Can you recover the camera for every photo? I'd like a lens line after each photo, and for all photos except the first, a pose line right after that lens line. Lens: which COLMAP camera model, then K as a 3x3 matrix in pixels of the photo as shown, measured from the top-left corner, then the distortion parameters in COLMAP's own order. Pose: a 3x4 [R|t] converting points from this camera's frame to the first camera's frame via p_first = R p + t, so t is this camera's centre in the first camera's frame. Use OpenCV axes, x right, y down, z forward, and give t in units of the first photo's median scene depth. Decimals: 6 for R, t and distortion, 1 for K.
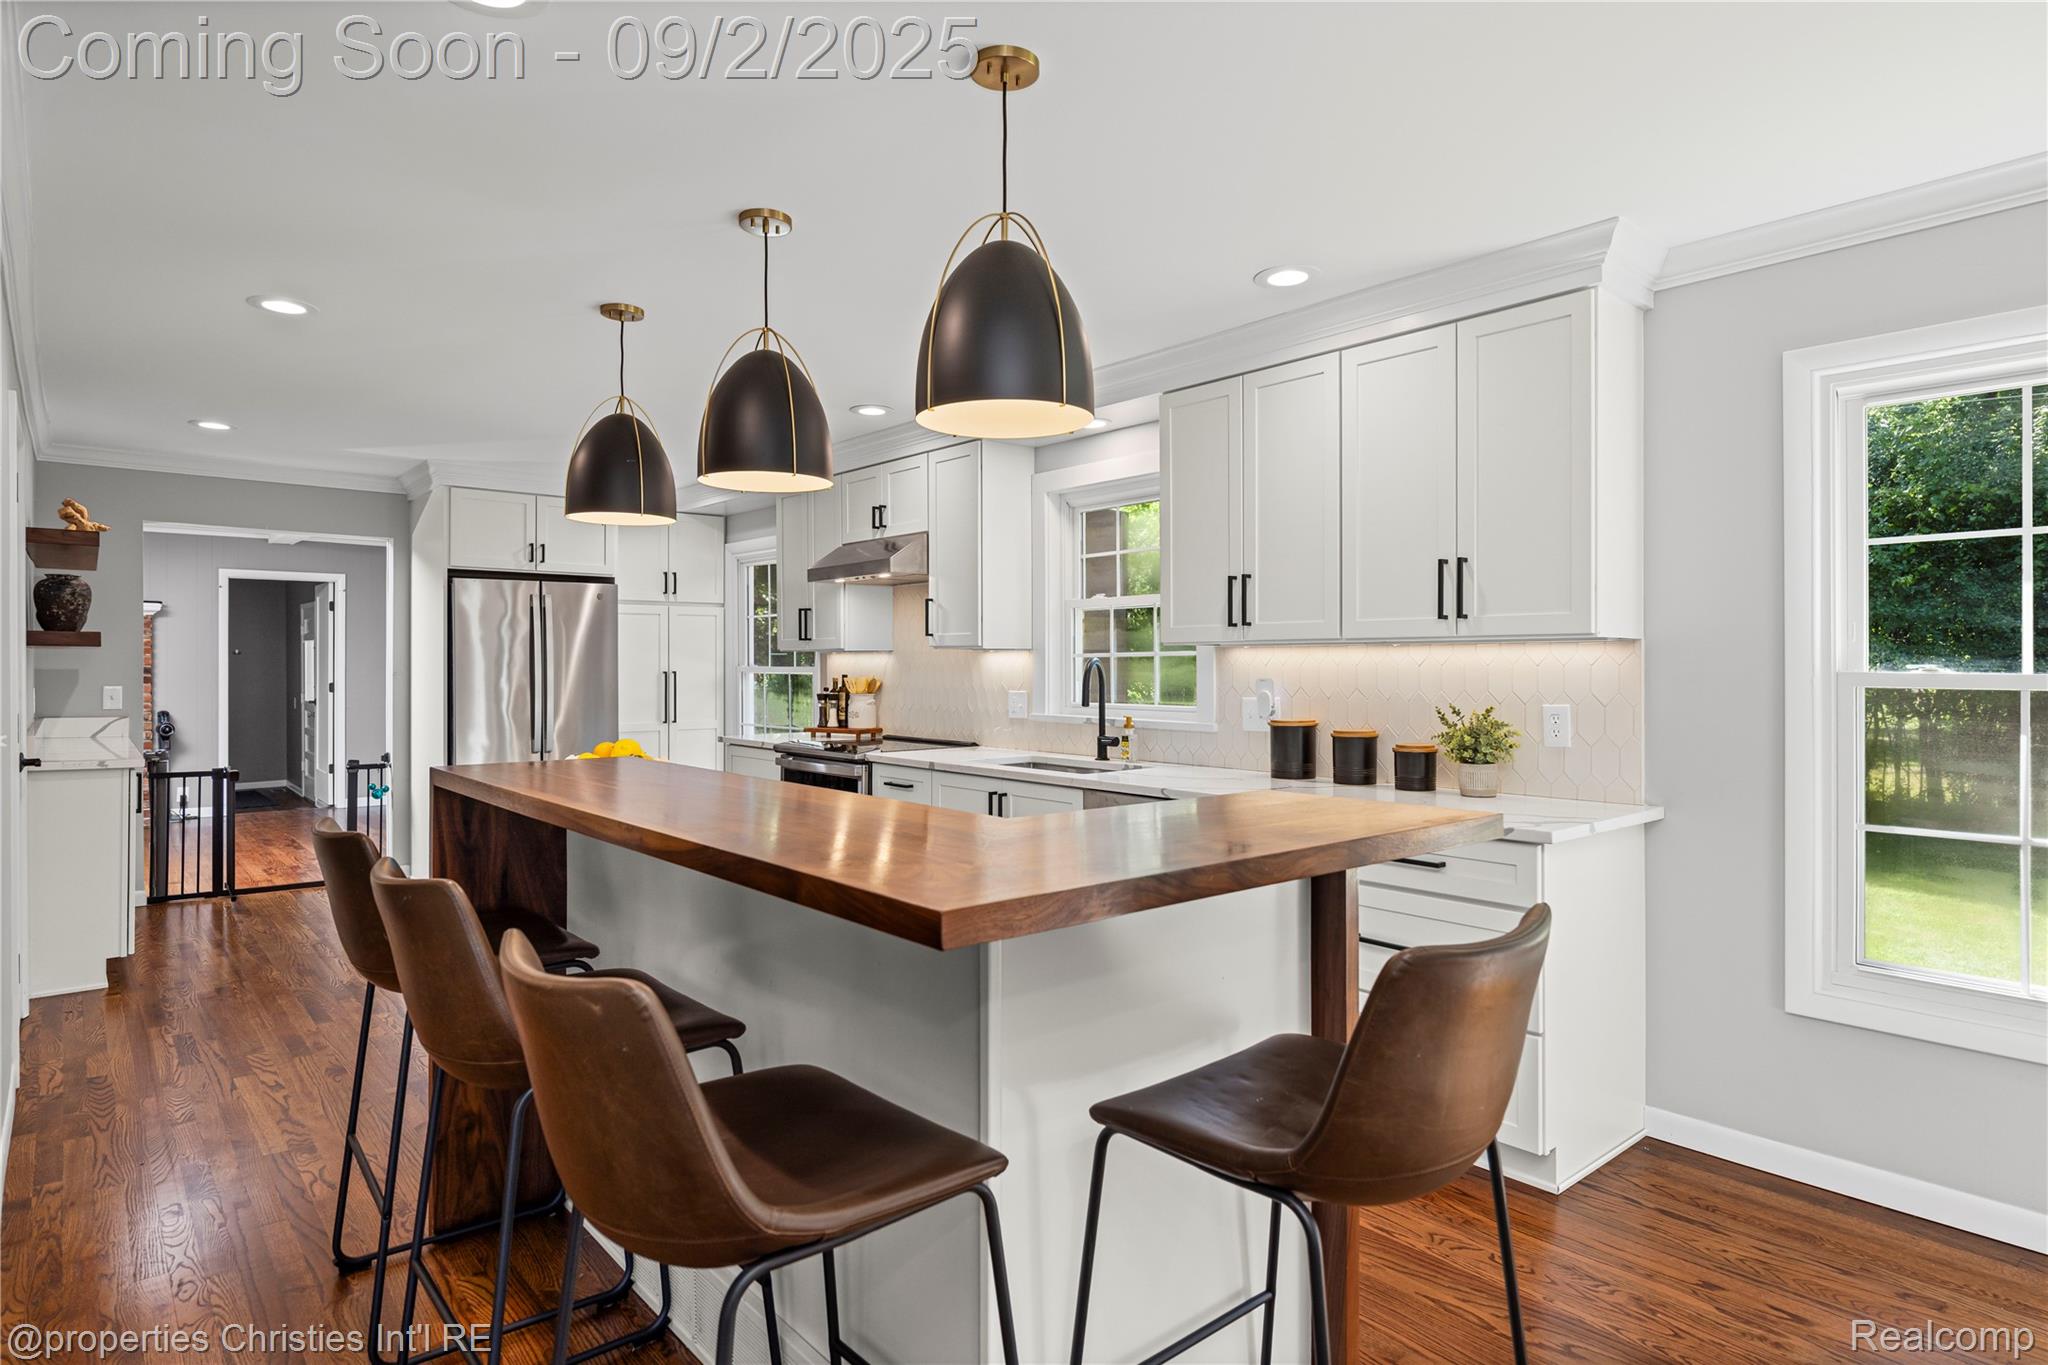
lens RADIAL K [[1119.9, 0, 1036.2], [0, 1119.9, 658.2], [0, 0, 1]] dist [0.000527, -0.002989]
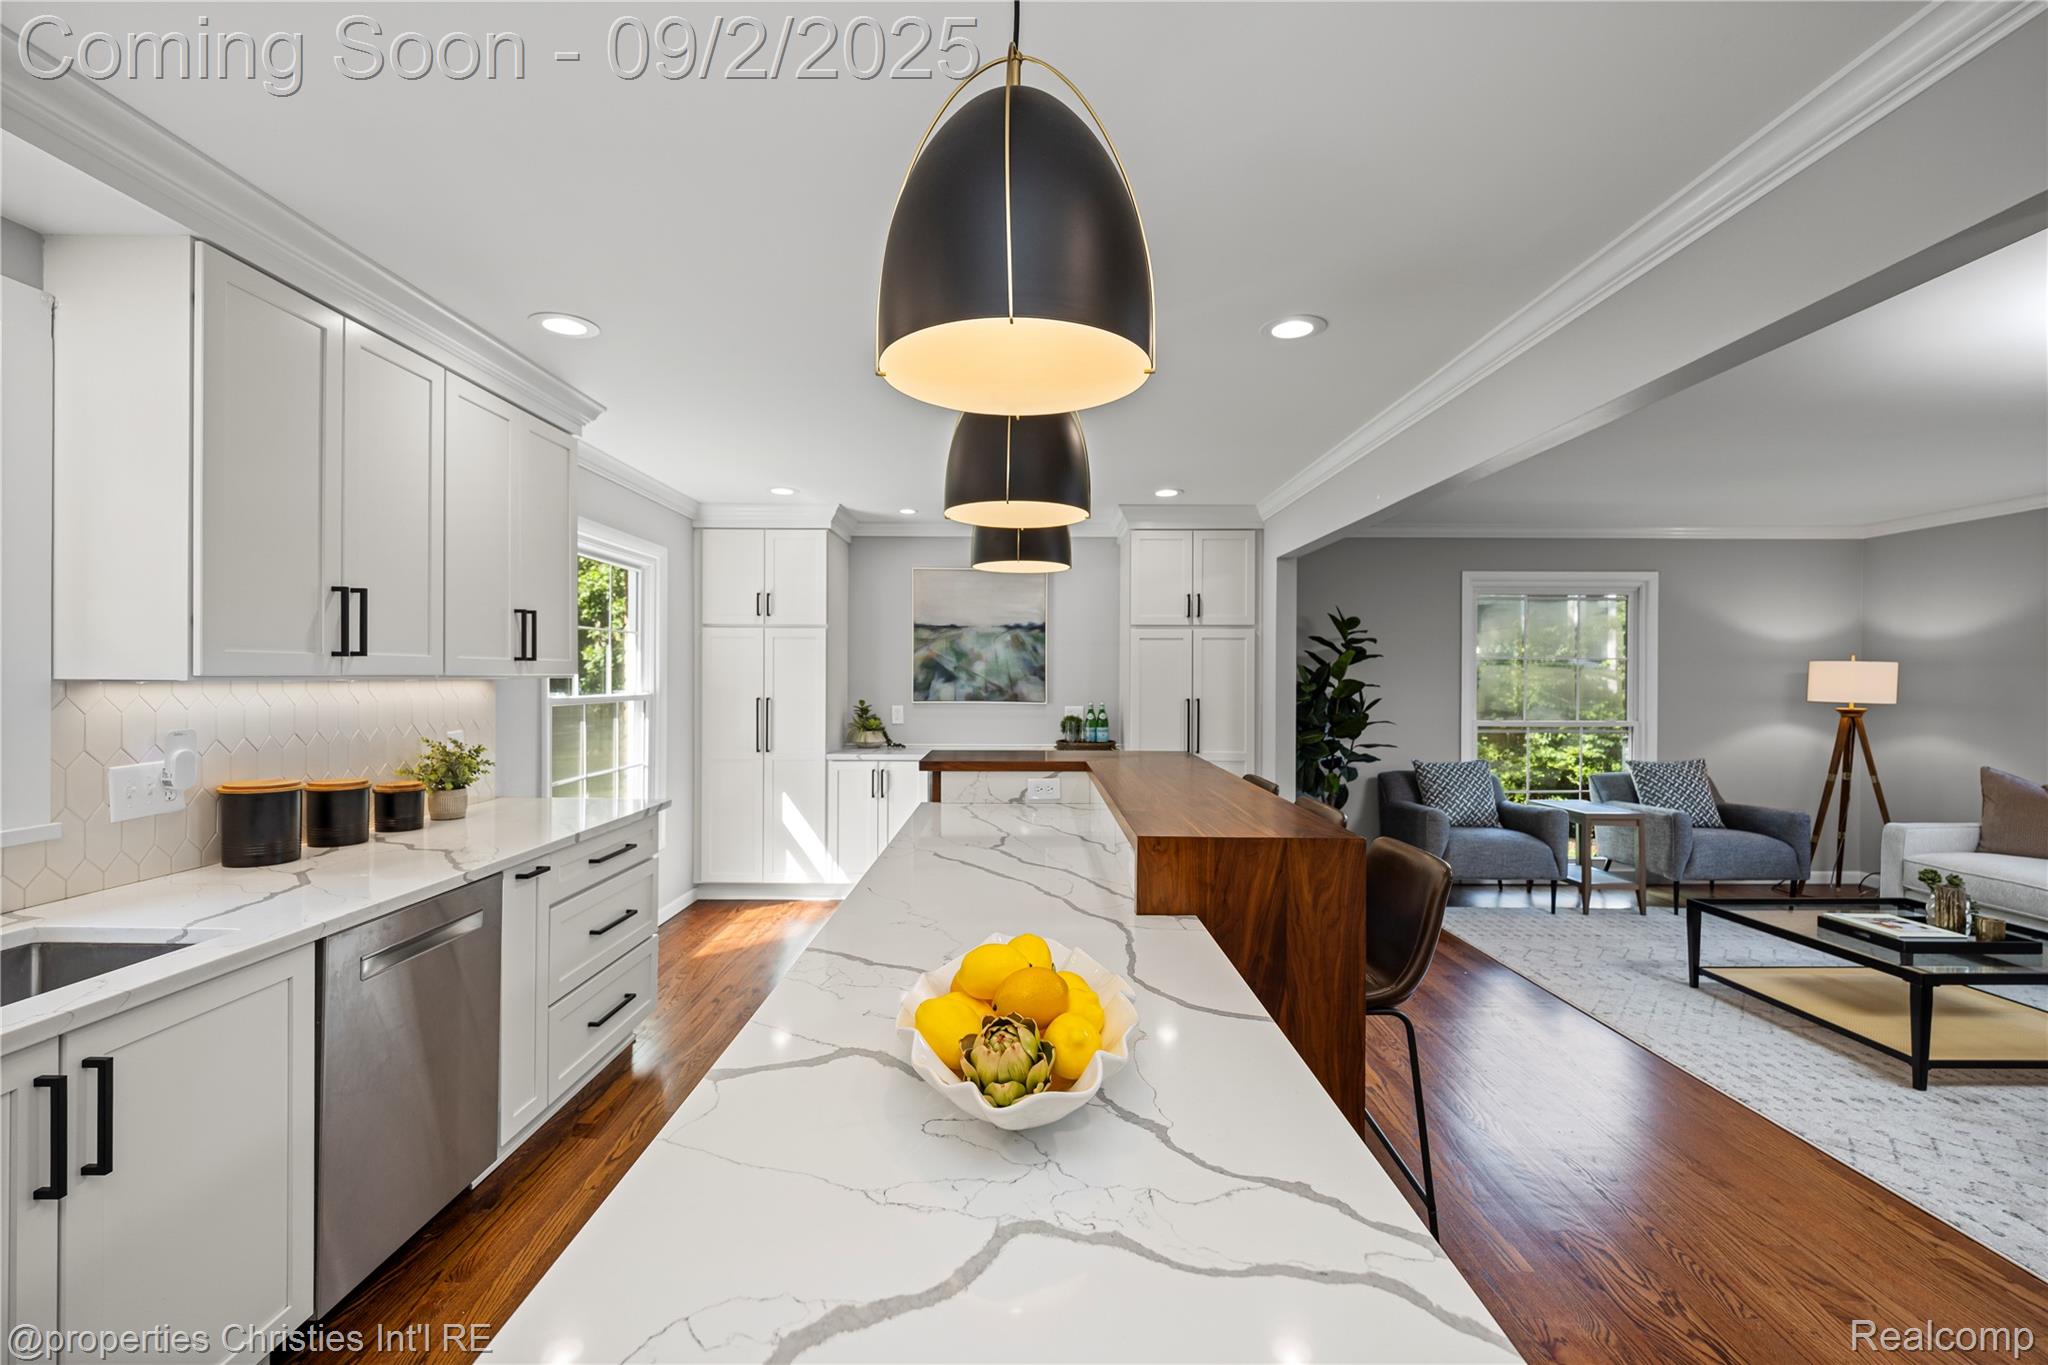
lens RADIAL K [[853.4, 0, 1019.1], [0, 853.4, 683.0], [0, 0, 1]] dist [-0.008001, -0.001962]
pose [[-0.750362, -0.008090, 0.660977, -0.428564], [-0.006496, 0.999967, 0.004865, -0.013614], [-0.660995, -0.000643, -0.750390, 0.928714]]
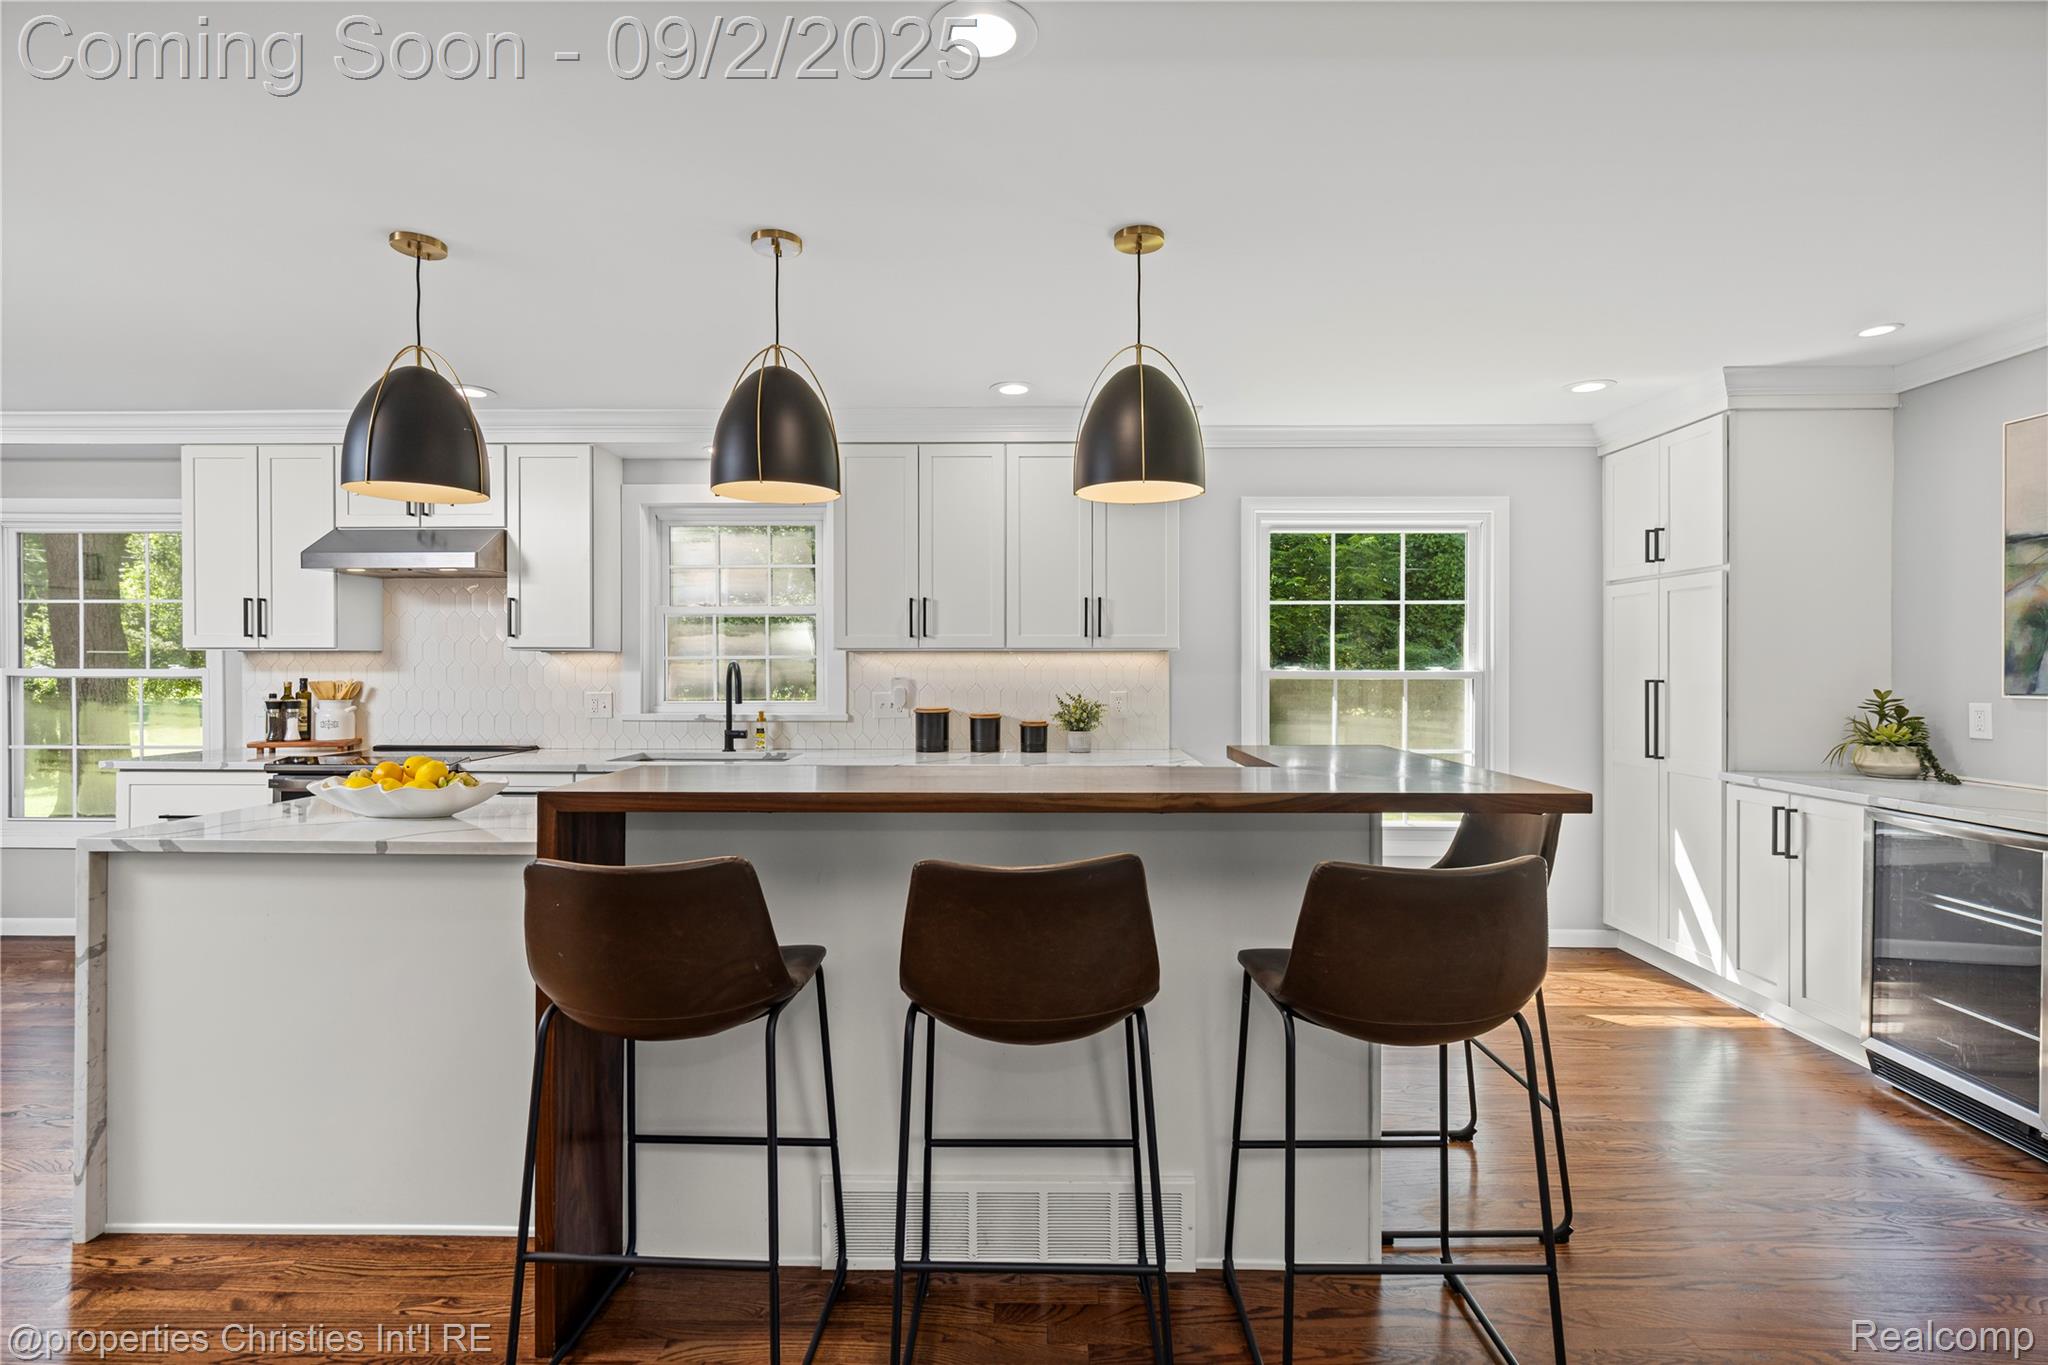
lens RADIAL K [[935.5, 0, 1031.2], [0, 935.5, 665.9], [0, 0, 1]] dist [0.002327, -0.000872]
pose [[0.656505, 0.000944, 0.754321, -0.454176], [-0.004214, 0.999988, 0.002417, 0.001545], [-0.754310, -0.004766, 0.656502, 0.154194]]
